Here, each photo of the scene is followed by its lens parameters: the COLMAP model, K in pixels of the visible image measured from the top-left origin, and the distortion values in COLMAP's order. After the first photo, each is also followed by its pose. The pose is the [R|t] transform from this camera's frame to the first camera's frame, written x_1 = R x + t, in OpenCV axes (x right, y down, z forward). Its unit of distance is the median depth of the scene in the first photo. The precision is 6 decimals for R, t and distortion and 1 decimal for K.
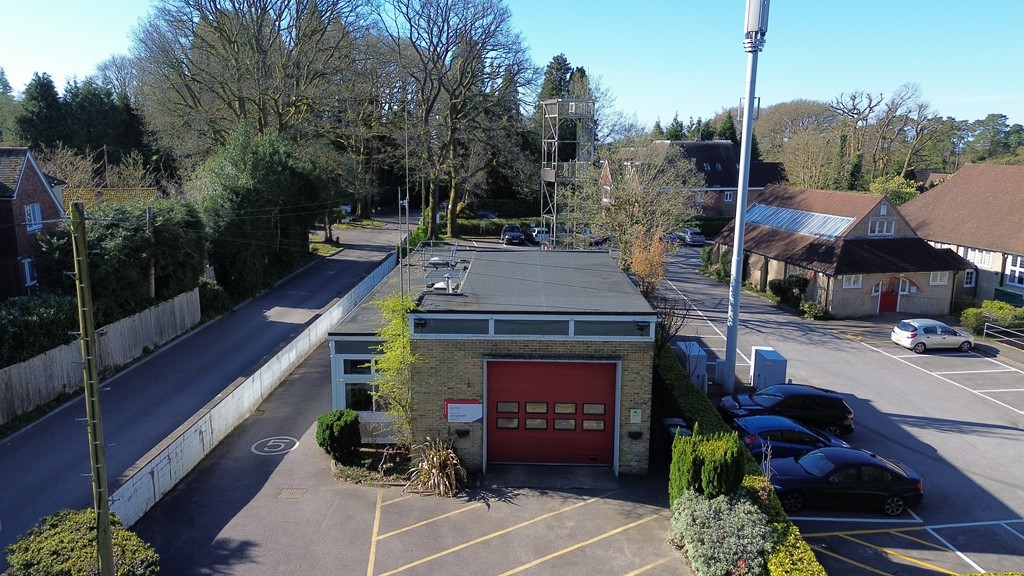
lens RADIAL K [[725.7, 0, 512.2], [0, 725.7, 284.7], [0, 0, 1]] dist [0.077715, -0.071416]
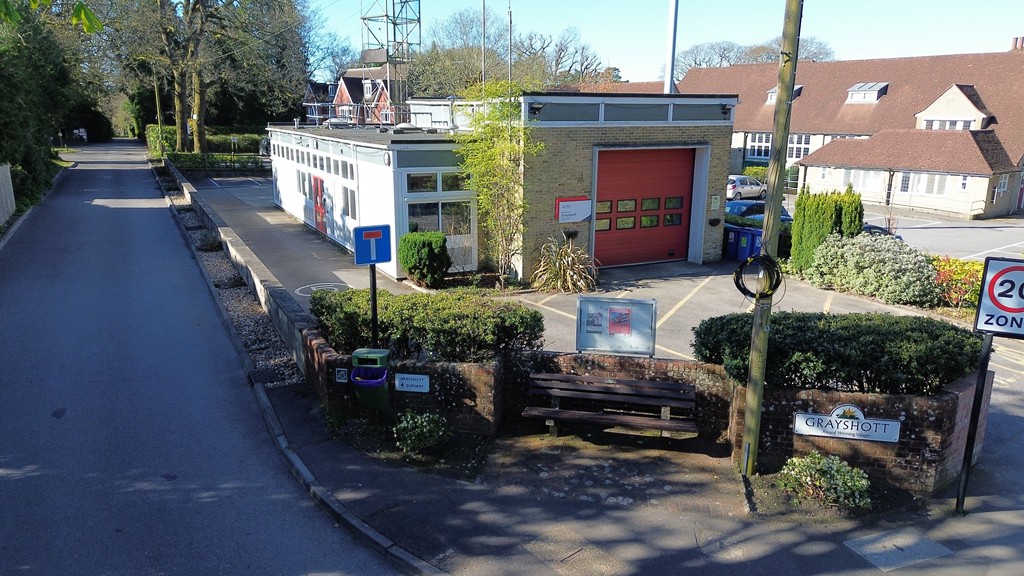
lens RADIAL K [[725.7, 0, 513.3], [0, 725.7, 288.0], [0, 0, 1]] dist [0.077715, -0.071416]
pose [[0.880227, -0.113298, 0.460829, -0.554170], [0.090487, 0.993336, 0.071379, 0.193965], [-0.465845, -0.021131, 0.884614, 0.208849]]
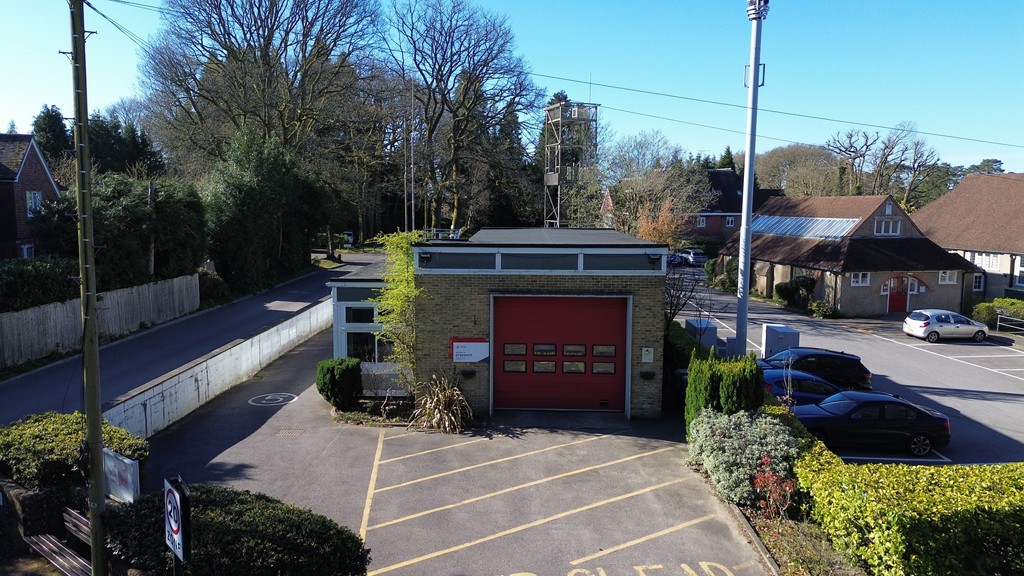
lens RADIAL K [[725.7, 0, 512.3], [0, 725.7, 284.2], [0, 0, 1]] dist [0.077715, -0.071416]
pose [[0.999999, -0.001444, -0.000284, -0.009186], [0.001417, 0.996843, -0.079389, 0.157614], [0.000398, 0.079388, 0.996844, 0.030685]]
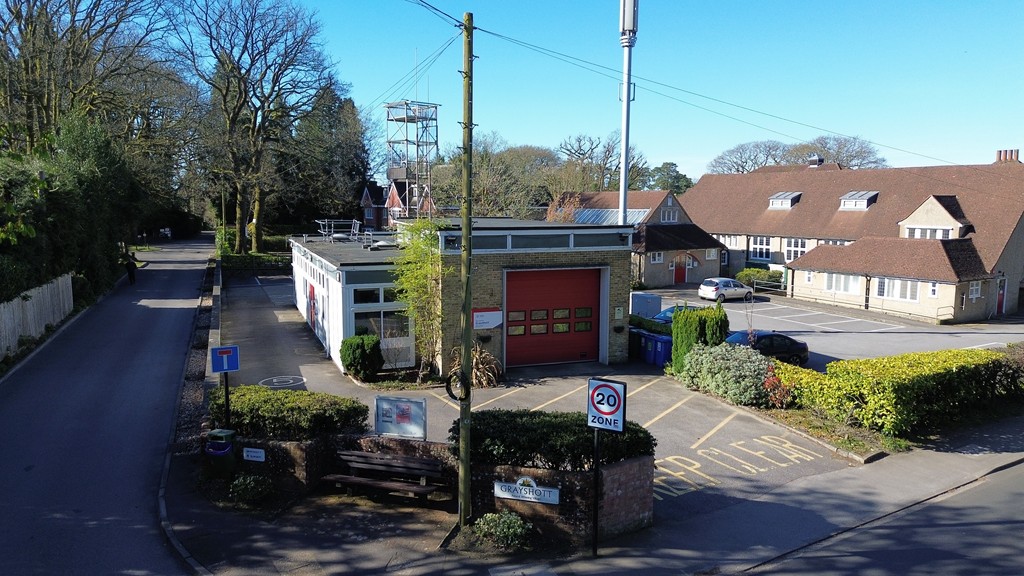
lens RADIAL K [[725.7, 0, 513.7], [0, 725.7, 286.1], [0, 0, 1]] dist [0.077715, -0.071416]
pose [[0.924343, -0.049172, 0.378381, -0.438325], [0.075946, 0.995529, -0.056156, 0.183880], [-0.373928, 0.080644, 0.923945, -0.061048]]
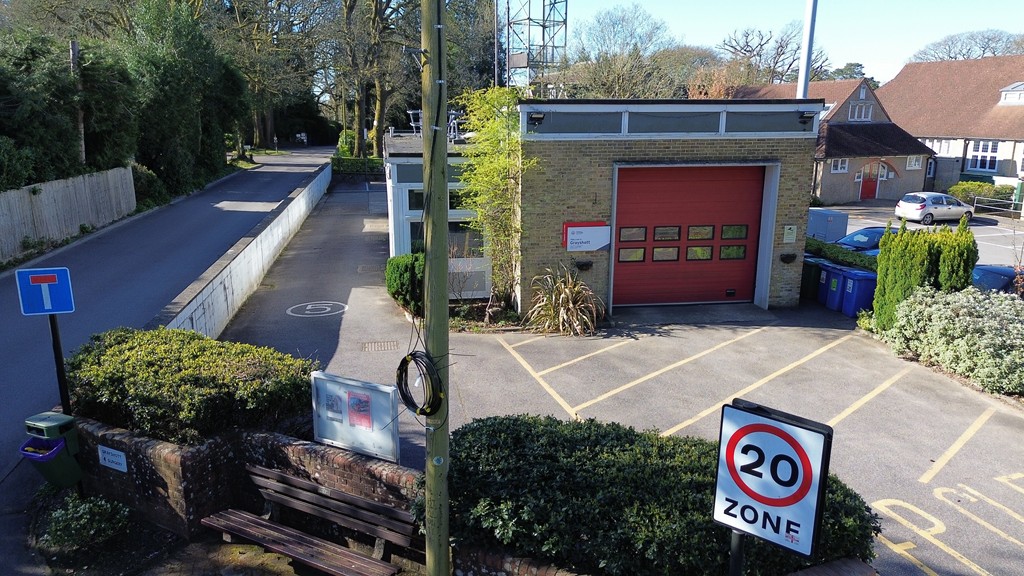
lens RADIAL K [[725.7, 0, 512.0], [0, 725.7, 288.4], [0, 0, 1]] dist [0.077715, -0.071416]
pose [[0.983068, -0.047344, 0.177022, -0.279415], [0.039216, 0.998022, 0.049141, 0.182433], [-0.178998, -0.041367, 0.982979, 0.231552]]
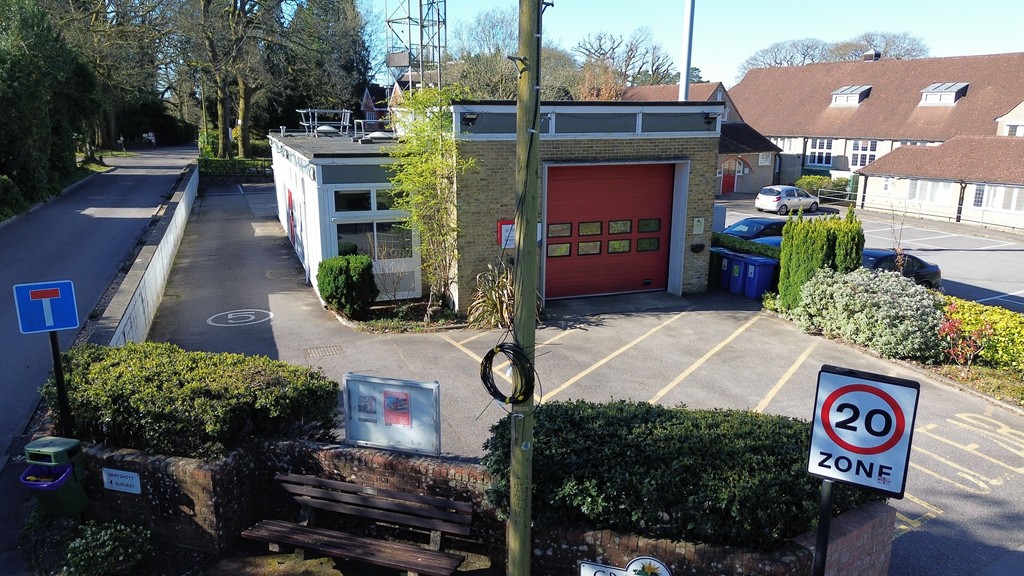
lens RADIAL K [[725.7, 0, 513.0], [0, 725.7, 287.8], [0, 0, 1]] dist [0.077715, -0.071416]
pose [[0.929086, -0.090084, 0.358726, -0.358714], [0.073263, 0.995492, 0.060240, 0.179394], [-0.362536, -0.029687, 0.931497, 0.237449]]
